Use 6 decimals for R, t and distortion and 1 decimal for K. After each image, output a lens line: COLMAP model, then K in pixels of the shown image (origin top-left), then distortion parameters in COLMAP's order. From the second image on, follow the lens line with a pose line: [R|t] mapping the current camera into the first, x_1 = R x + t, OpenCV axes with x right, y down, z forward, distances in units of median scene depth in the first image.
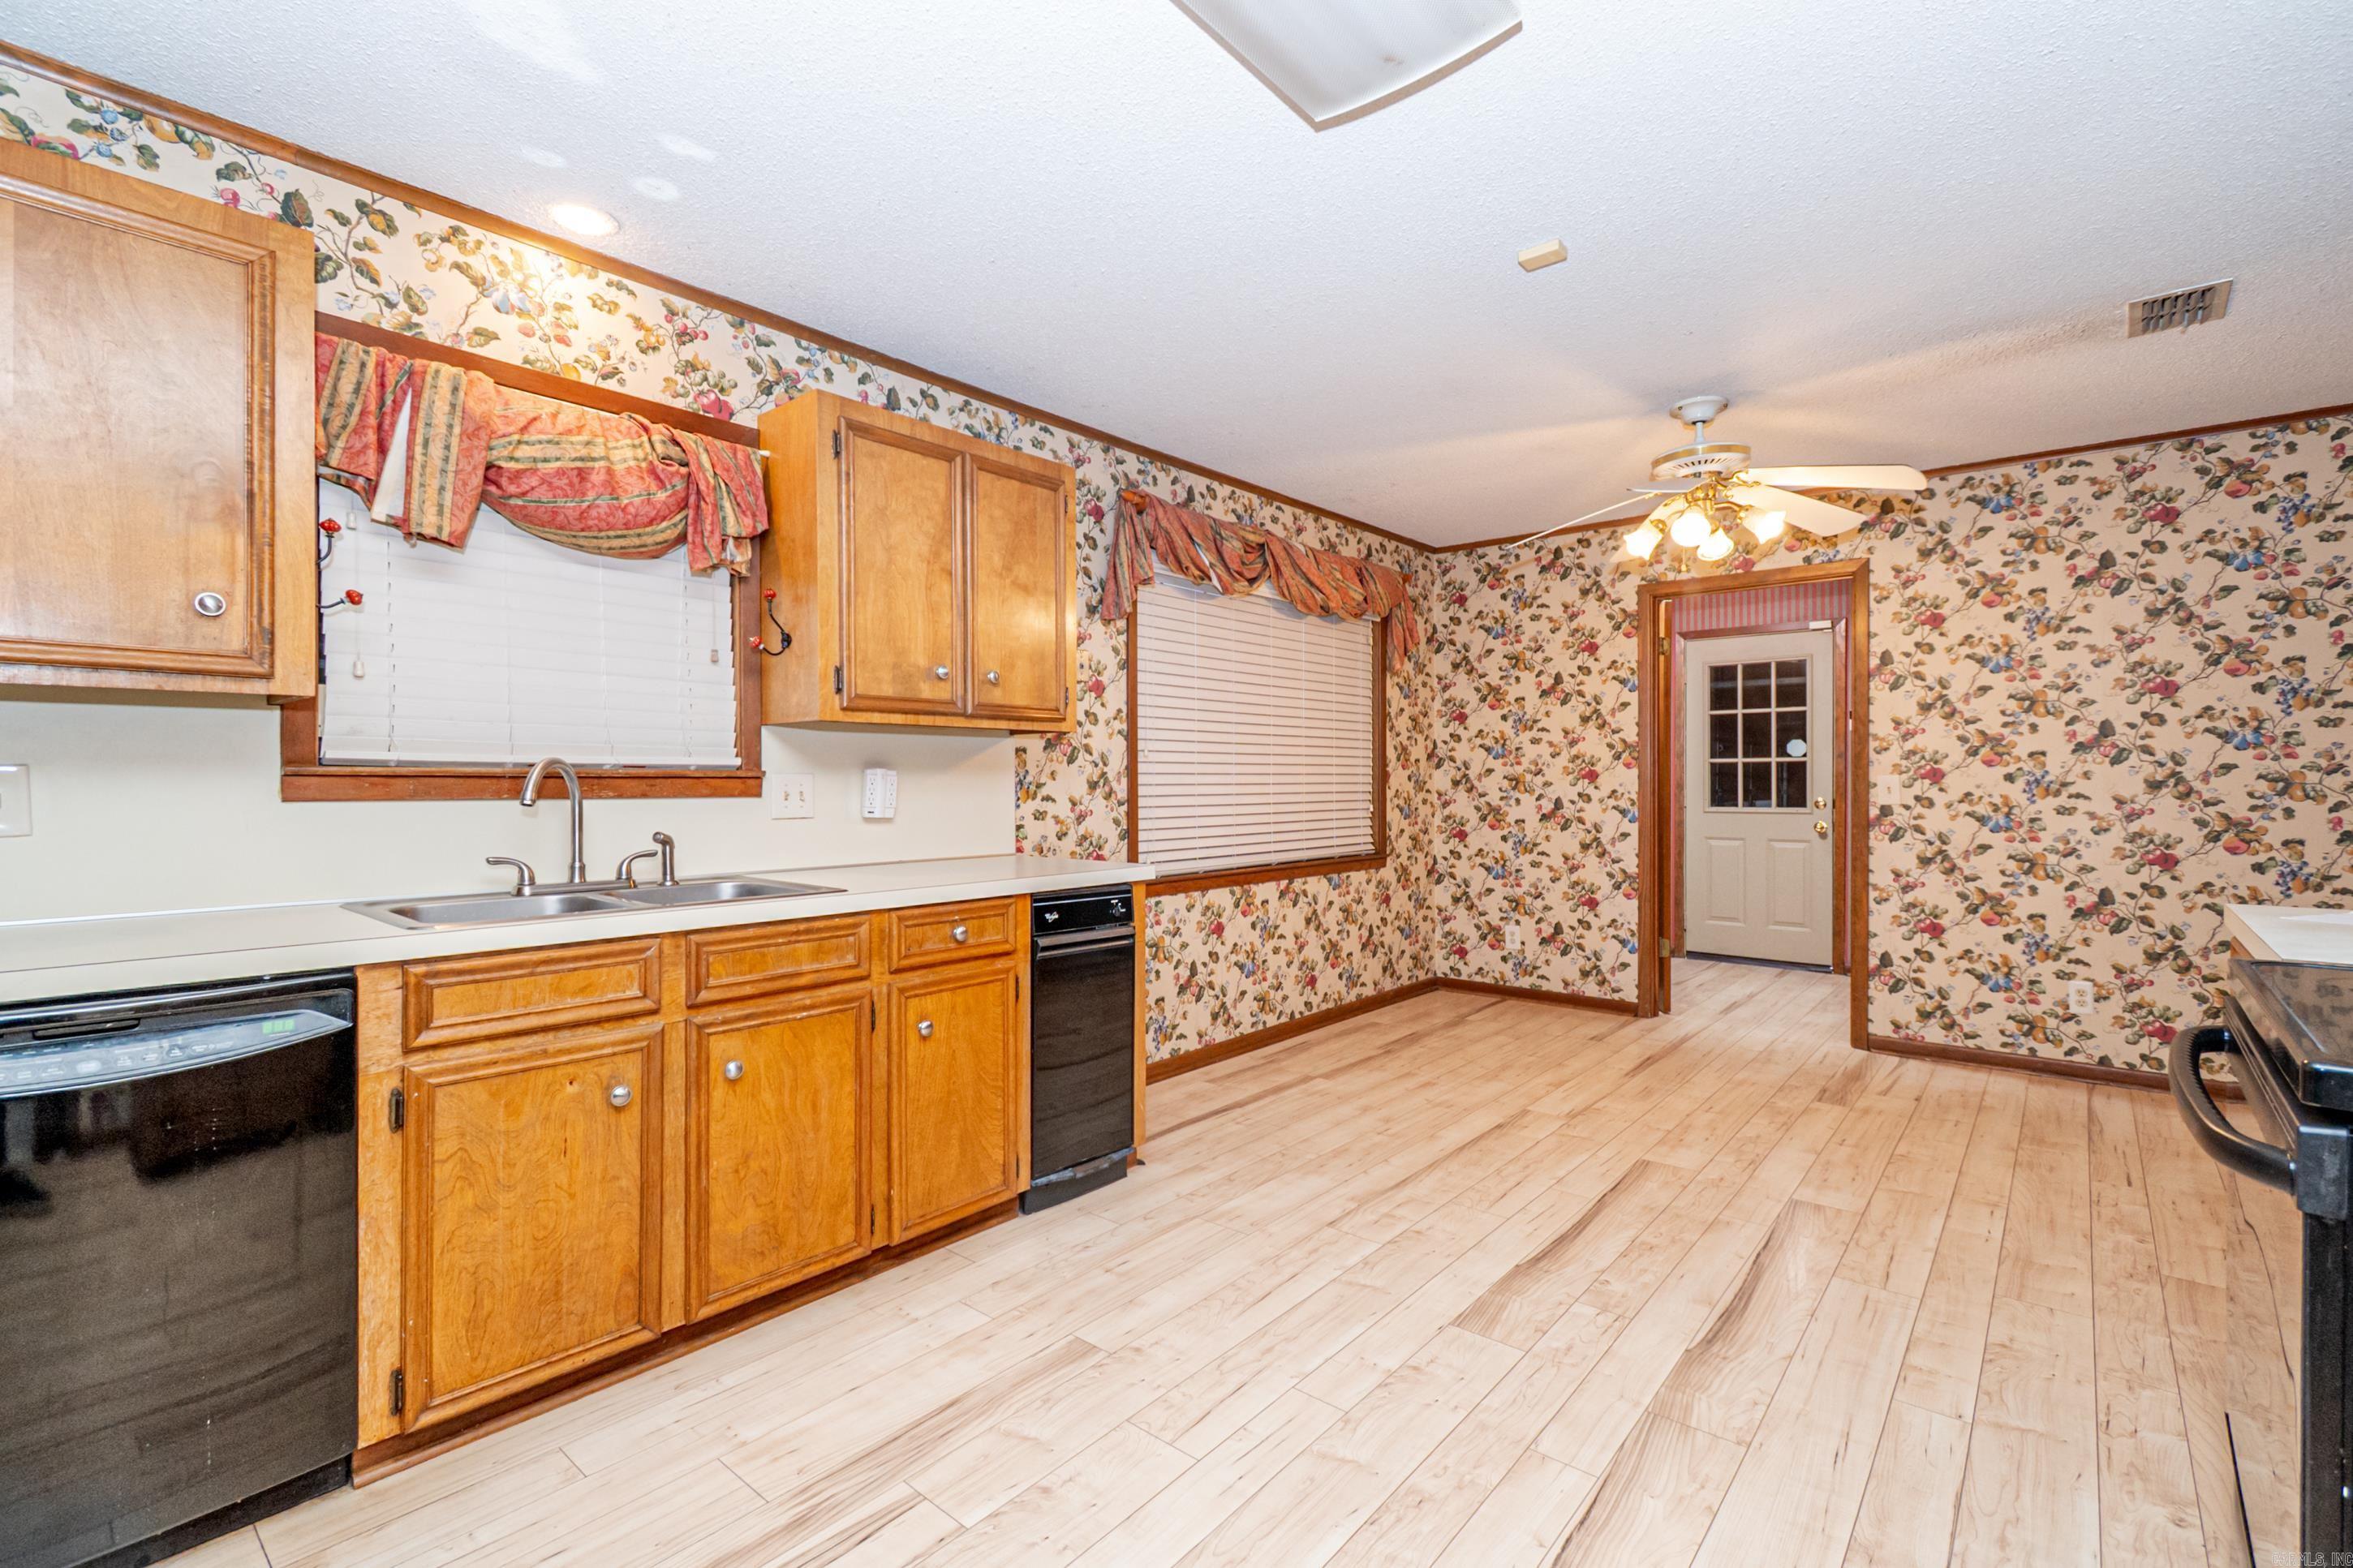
lens RADIAL K [[1045.4, 0, 1174.0], [0, 1045.4, 781.2], [0, 0, 1]] dist [0.008714, -0.003689]
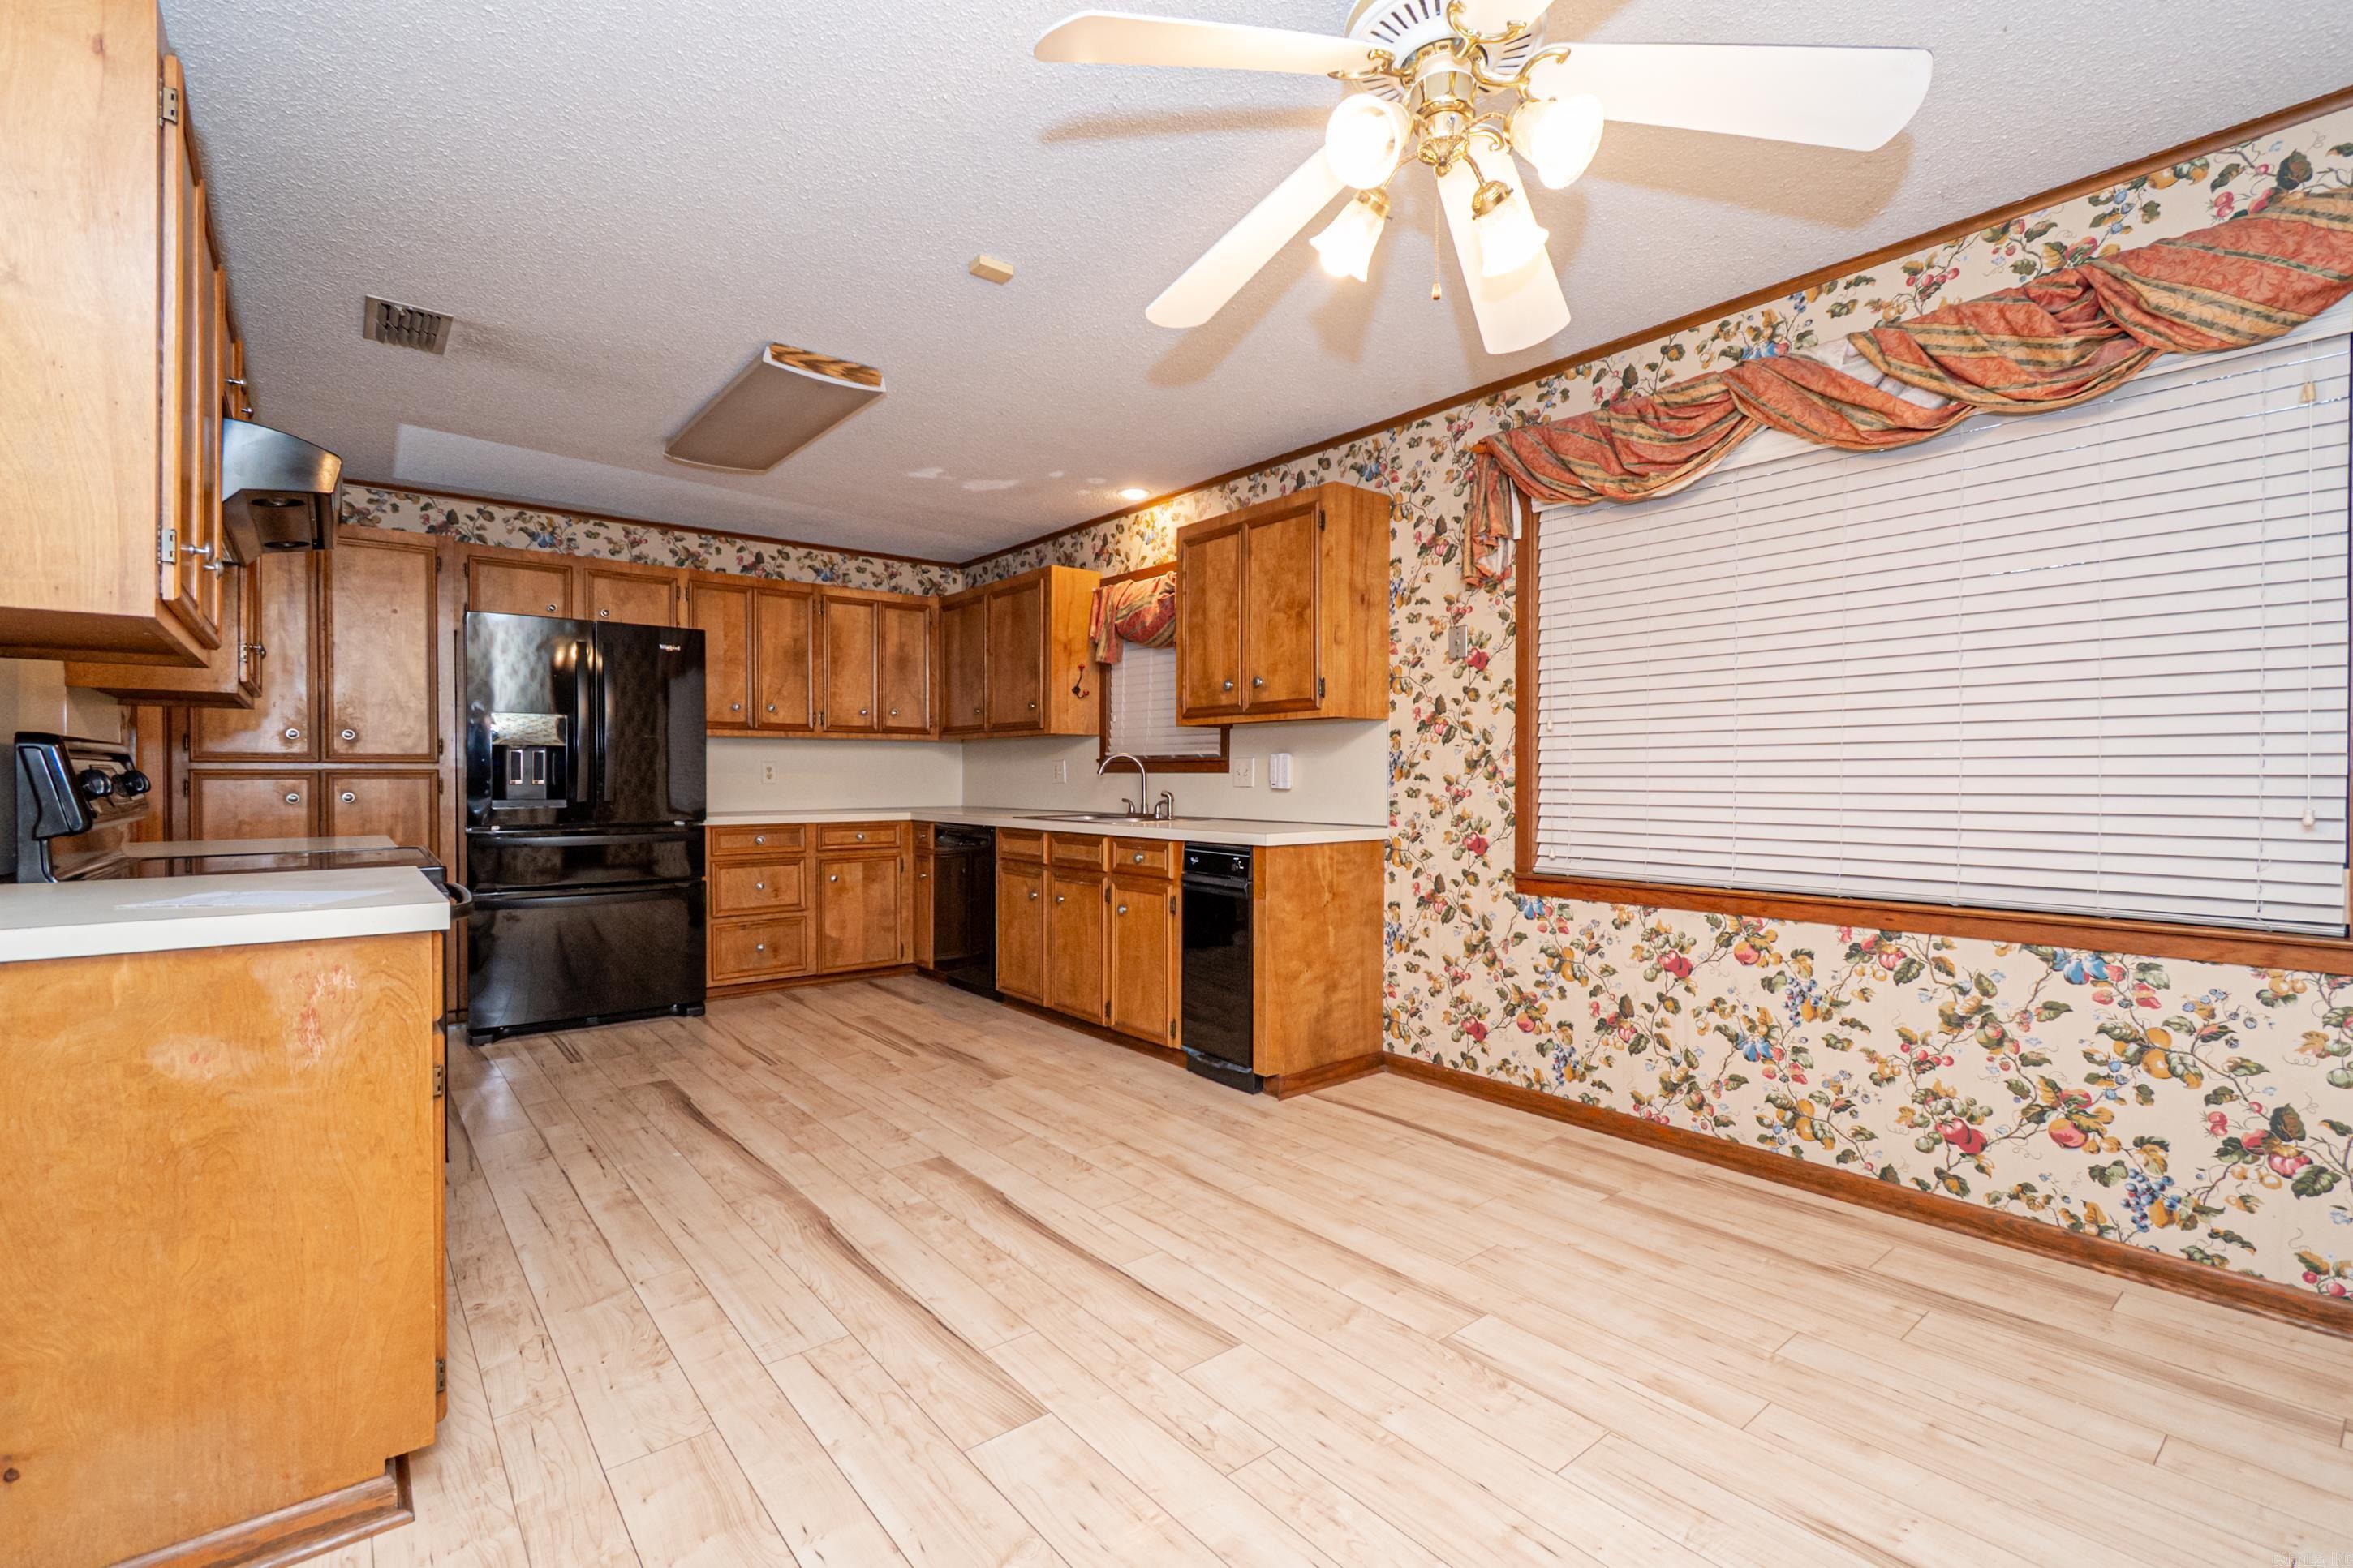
lens RADIAL K [[1045.4, 0, 1186.6], [0, 1045.4, 779.1], [0, 0, 1]] dist [0.008714, -0.003689]
pose [[-0.171611, 0.003499, -0.985159, 0.924482], [0.000025, 0.999994, 0.003548, 0.014101], [0.985165, 0.000584, -0.171610, 0.924173]]
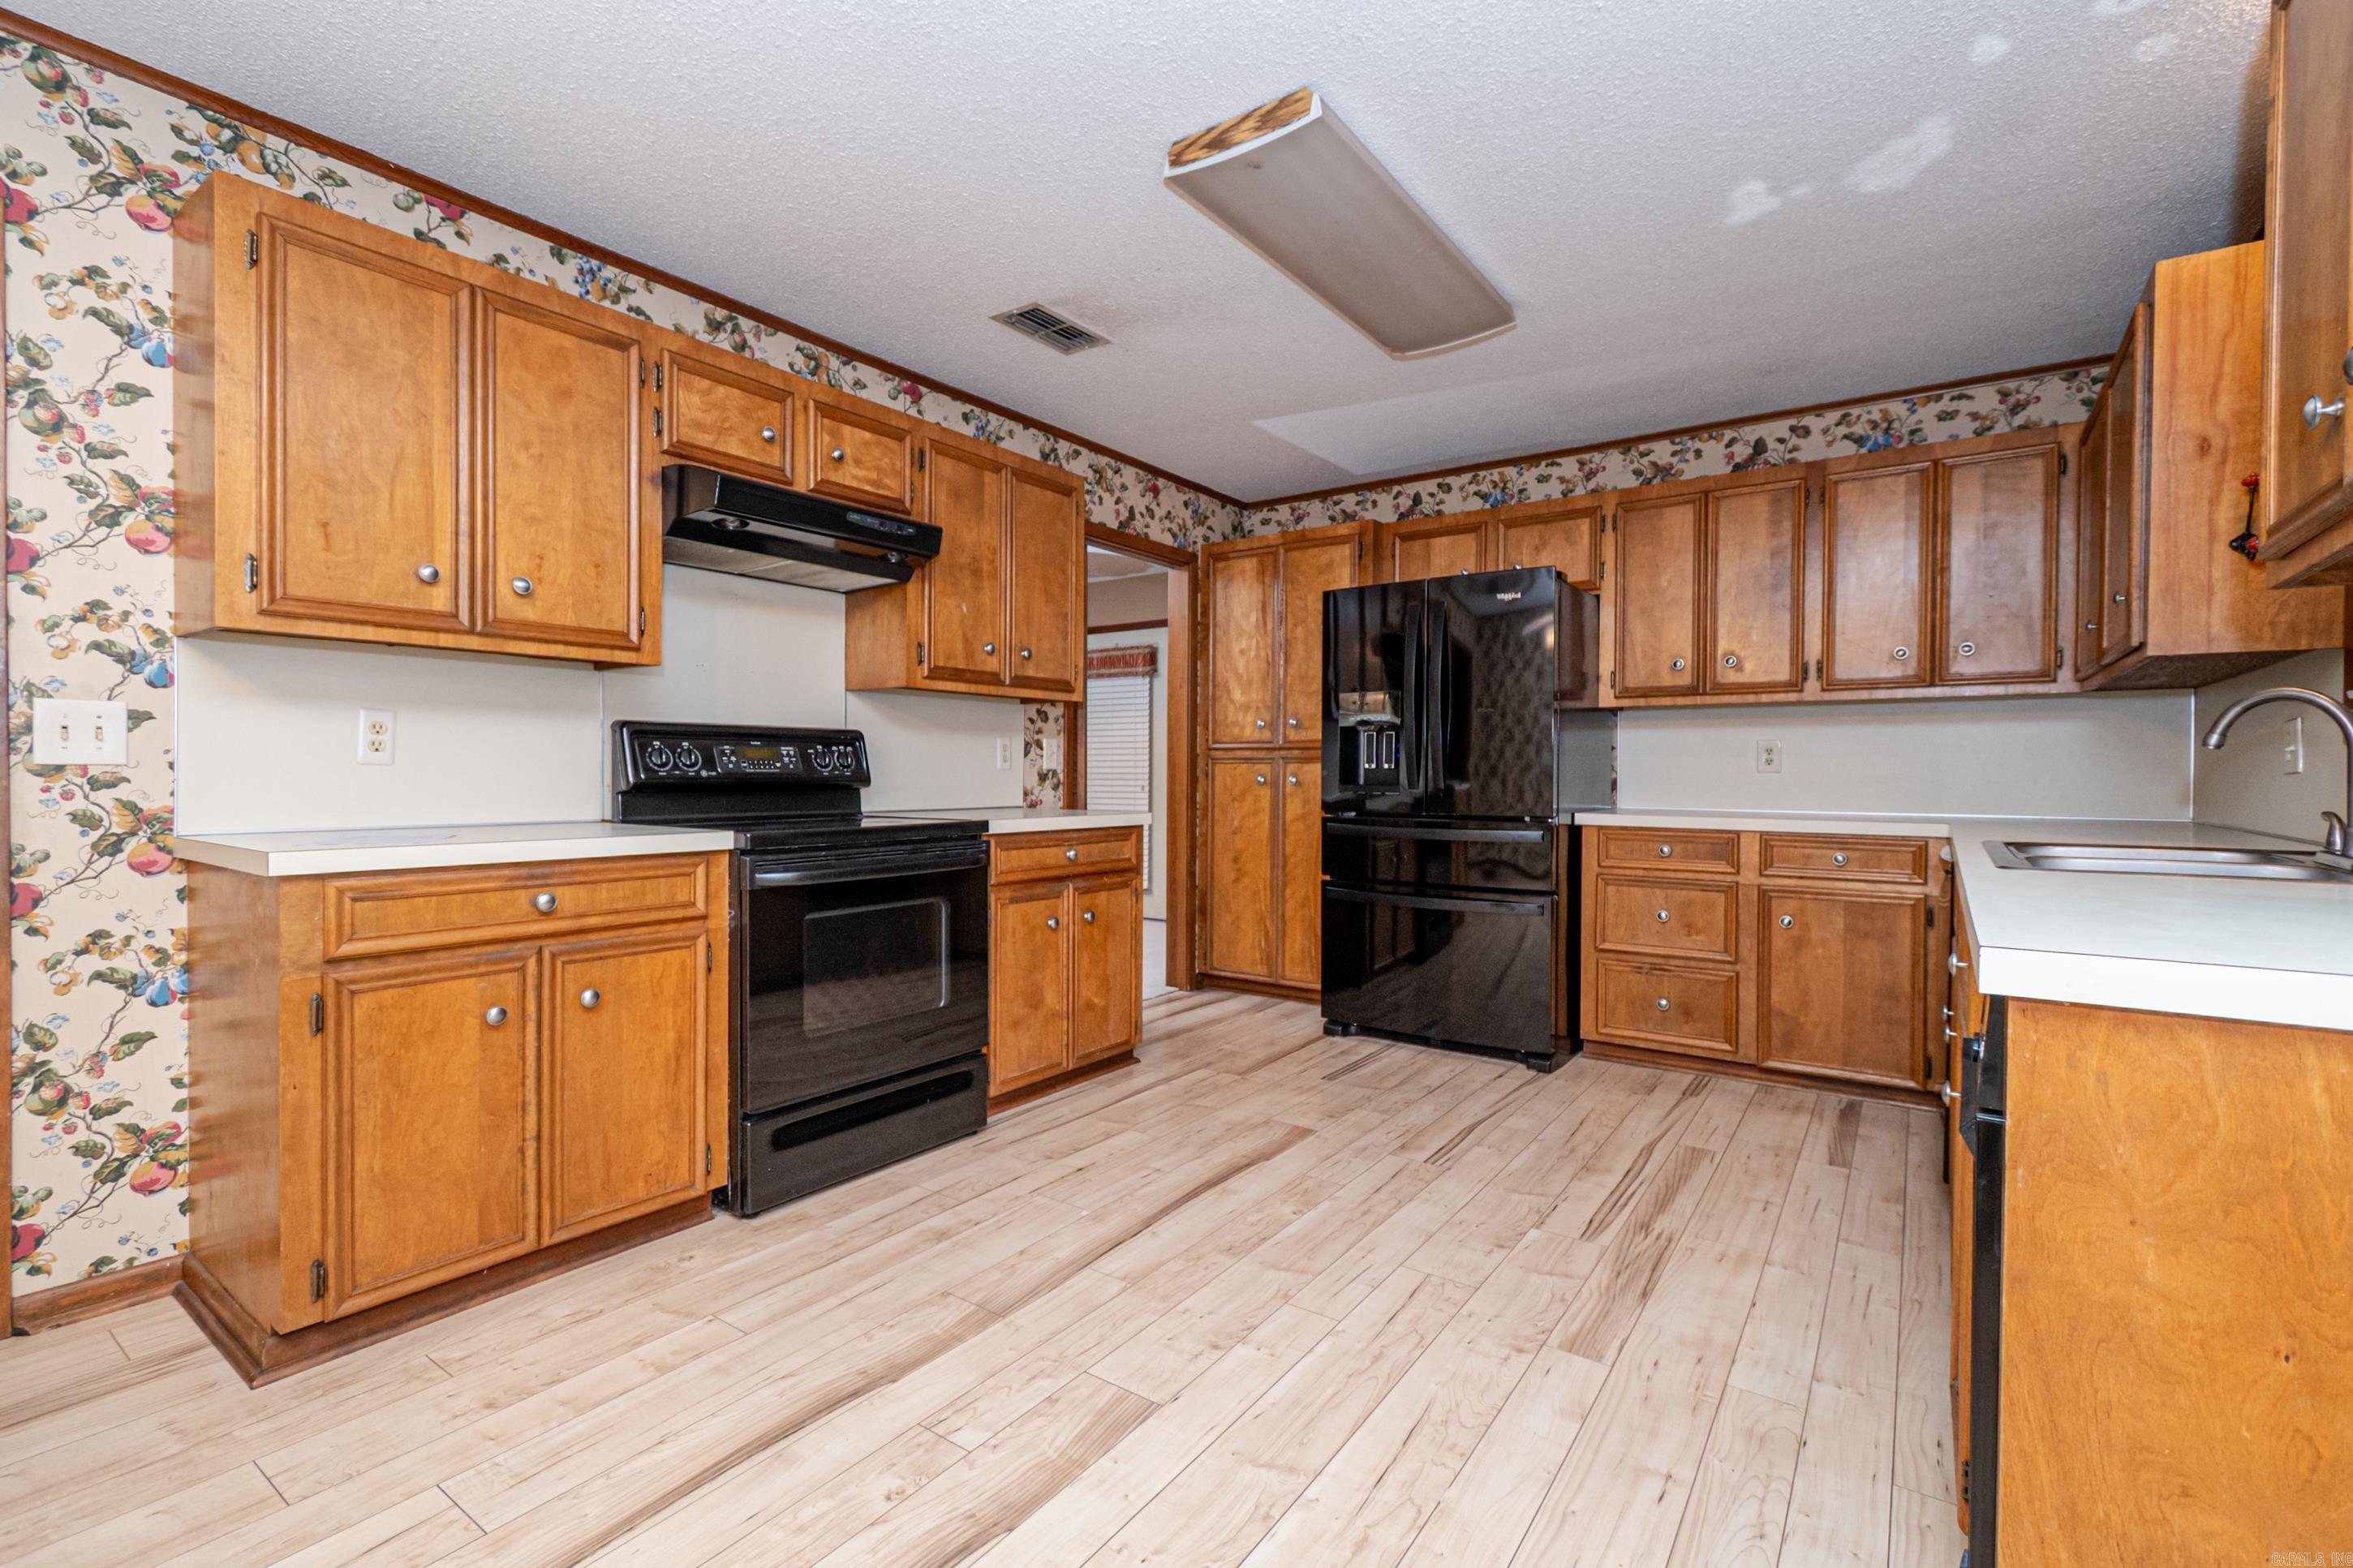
lens RADIAL K [[1045.4, 0, 1173.0], [0, 1045.4, 783.0], [0, 0, 1]] dist [0.008714, -0.003689]
pose [[-0.996082, -0.002573, -0.088401, 0.194509], [-0.003696, 0.999914, 0.012548, 0.026306], [0.088362, 0.012826, -0.996006, 1.059758]]
